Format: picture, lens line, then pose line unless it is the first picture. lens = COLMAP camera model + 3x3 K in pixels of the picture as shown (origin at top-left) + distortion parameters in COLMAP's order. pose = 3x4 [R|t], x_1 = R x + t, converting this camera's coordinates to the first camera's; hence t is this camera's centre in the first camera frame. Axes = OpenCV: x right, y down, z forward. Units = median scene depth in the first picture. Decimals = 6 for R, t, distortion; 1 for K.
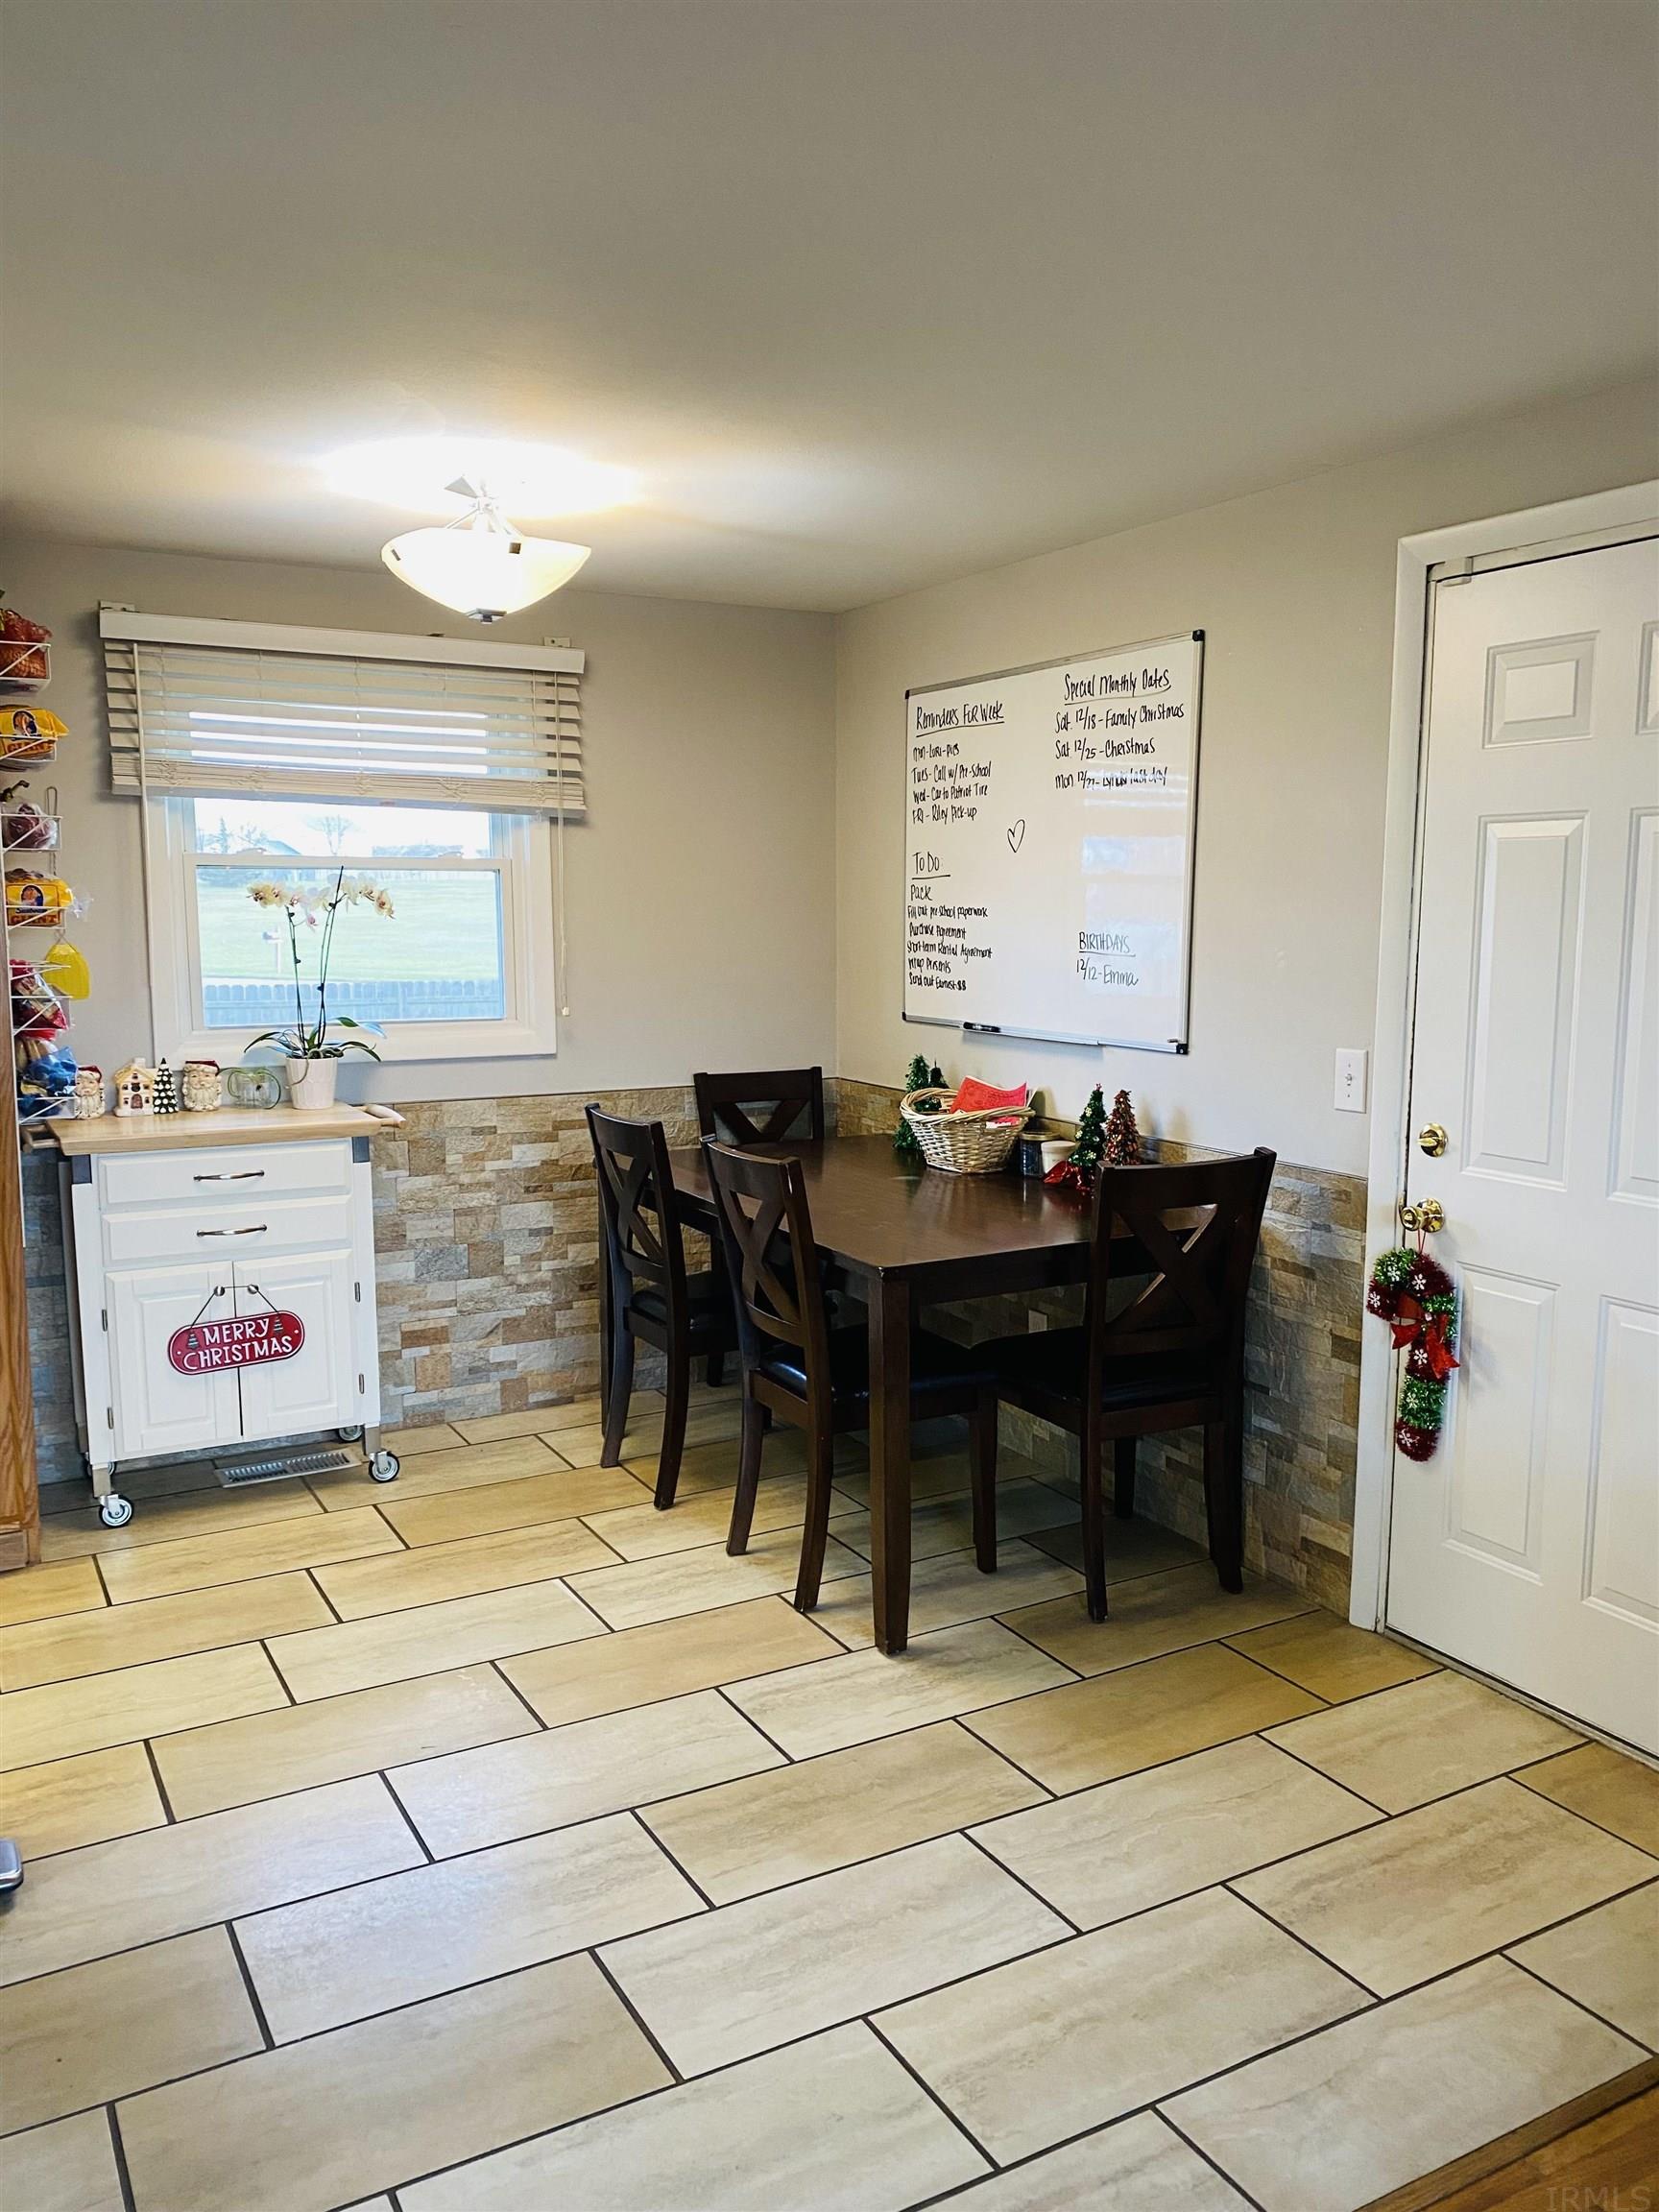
lens RADIAL K [[1689.8, 0, 839.6], [0, 1689.8, 1103.5], [0, 0, 1]] dist [0.016960, -0.009815]
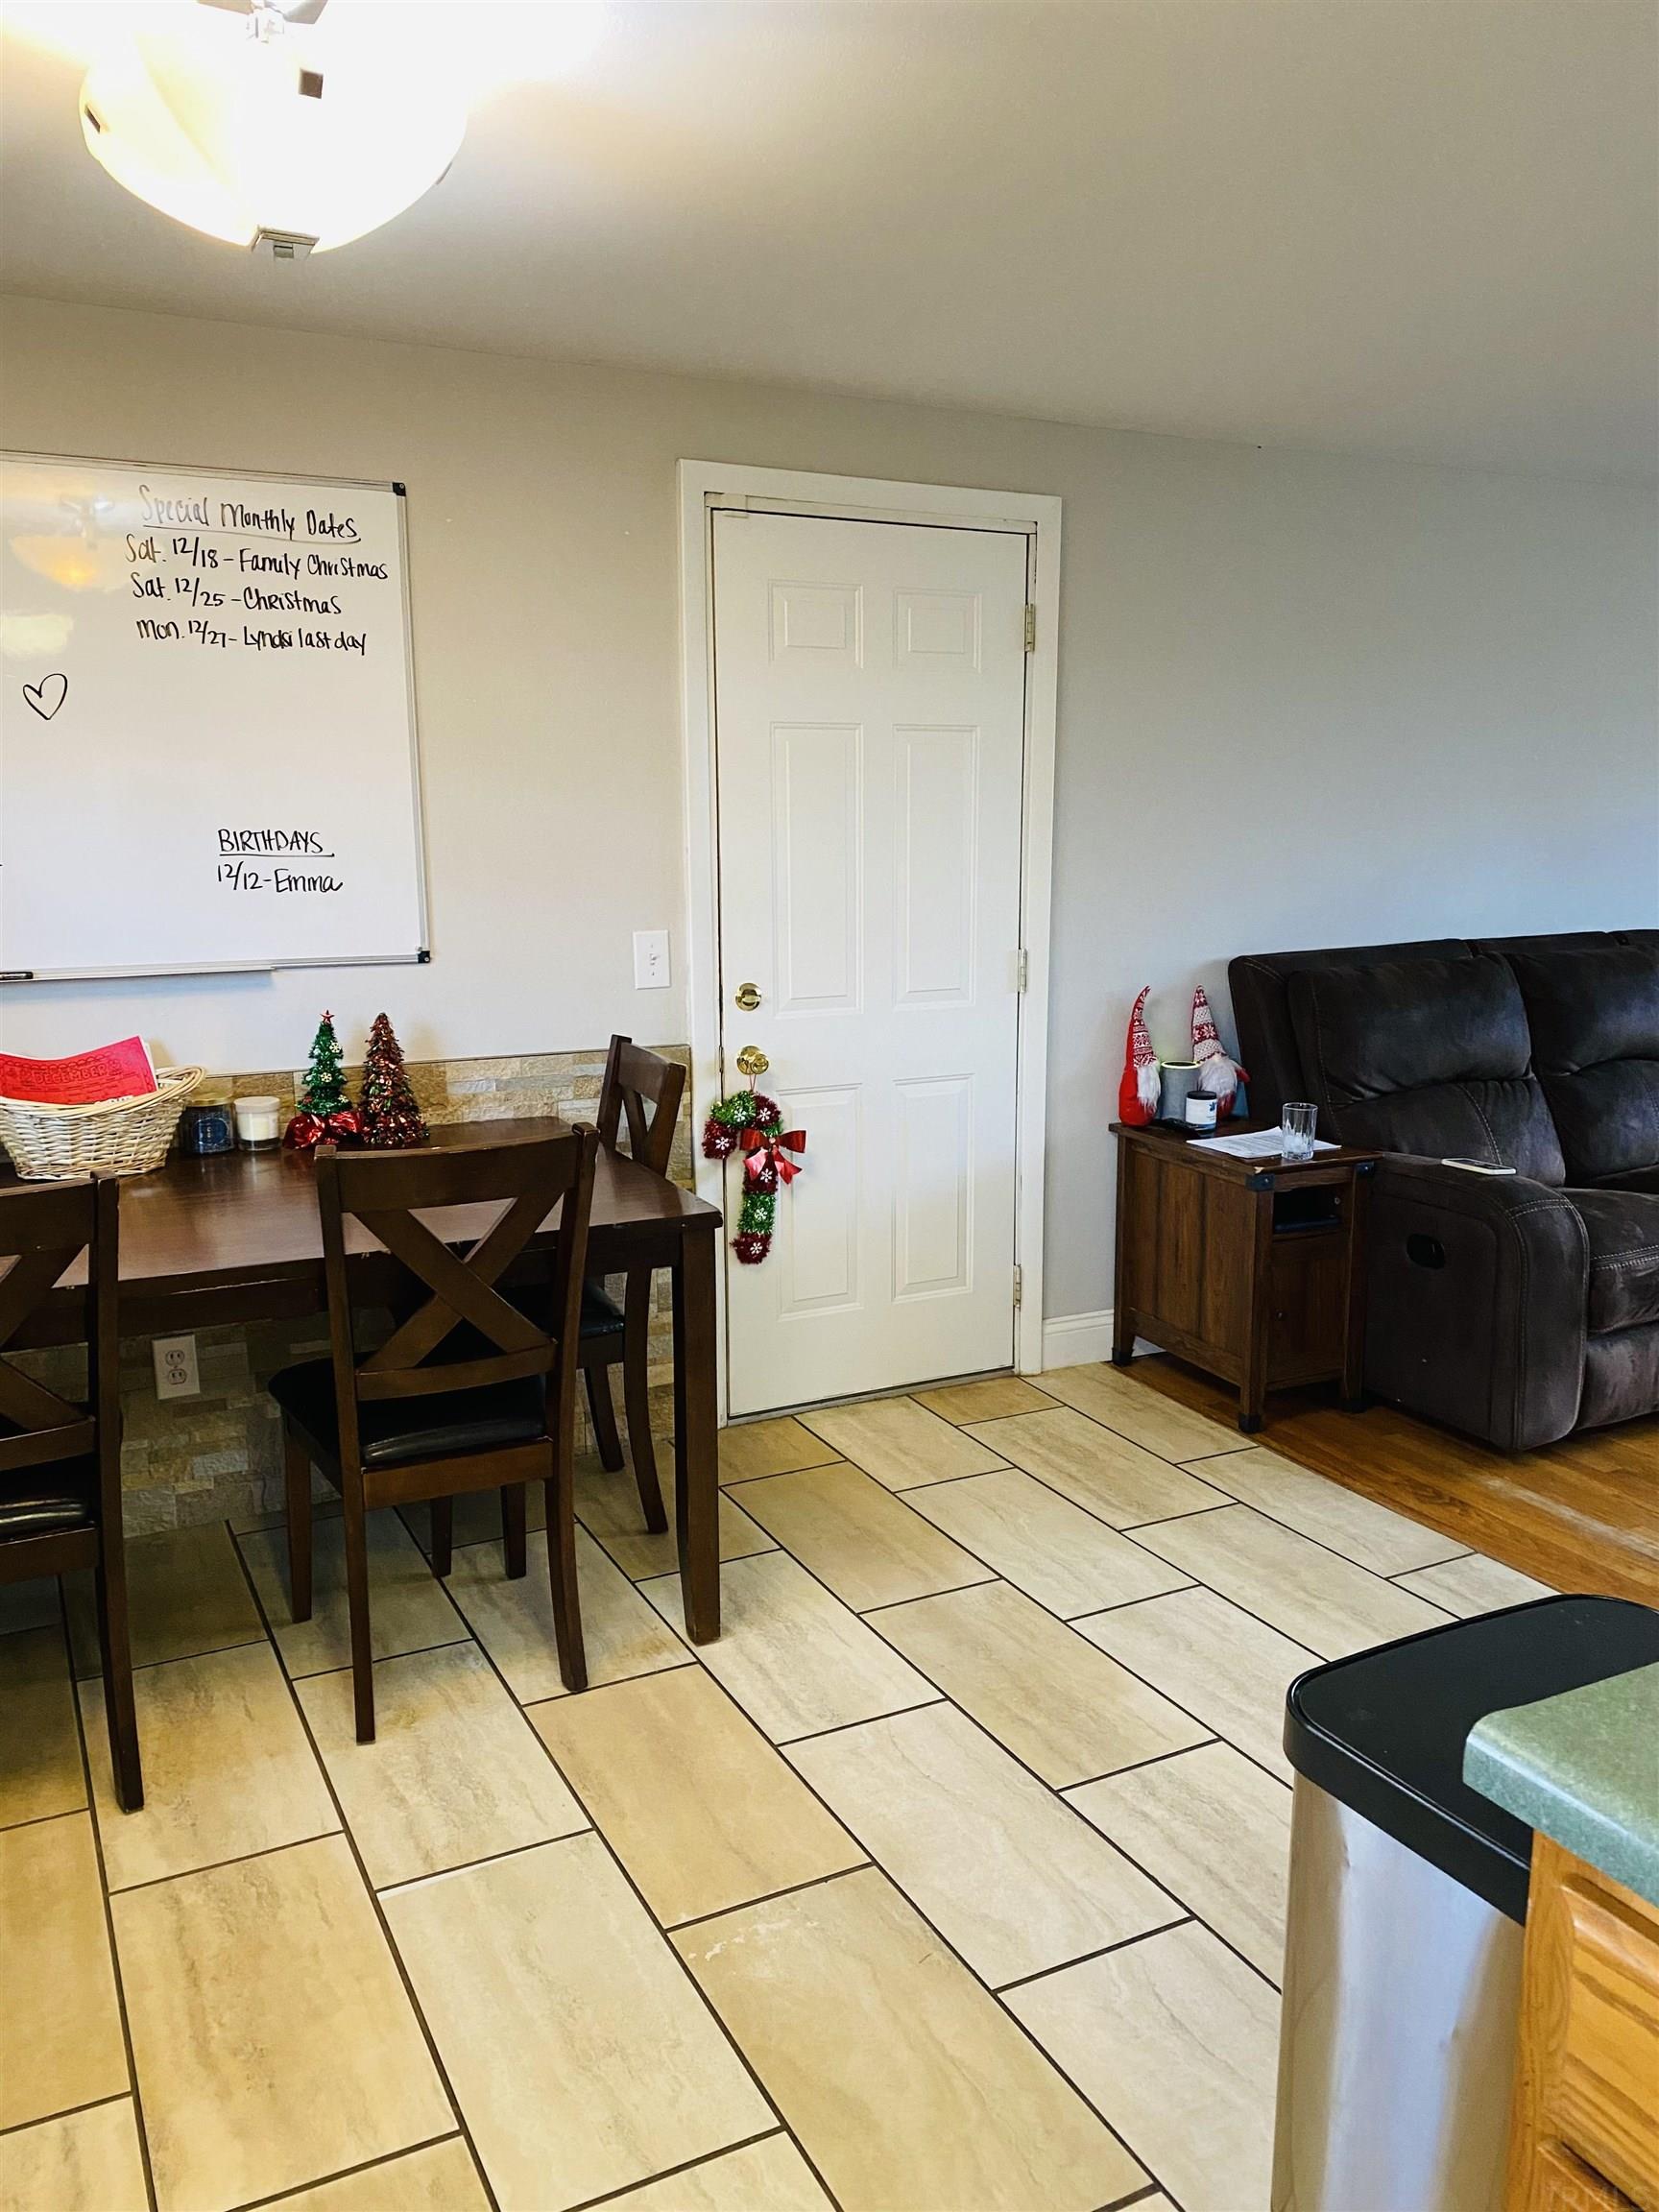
lens RADIAL K [[1689.8, 0, 839.6], [0, 1689.8, 1103.5], [0, 0, 1]] dist [0.016960, -0.009815]
pose [[0.035059, -0.176418, 0.983691, -0.700657], [0.118989, 0.978031, 0.171163, -0.084691], [-0.992276, 0.111047, 0.055280, 0.746365]]
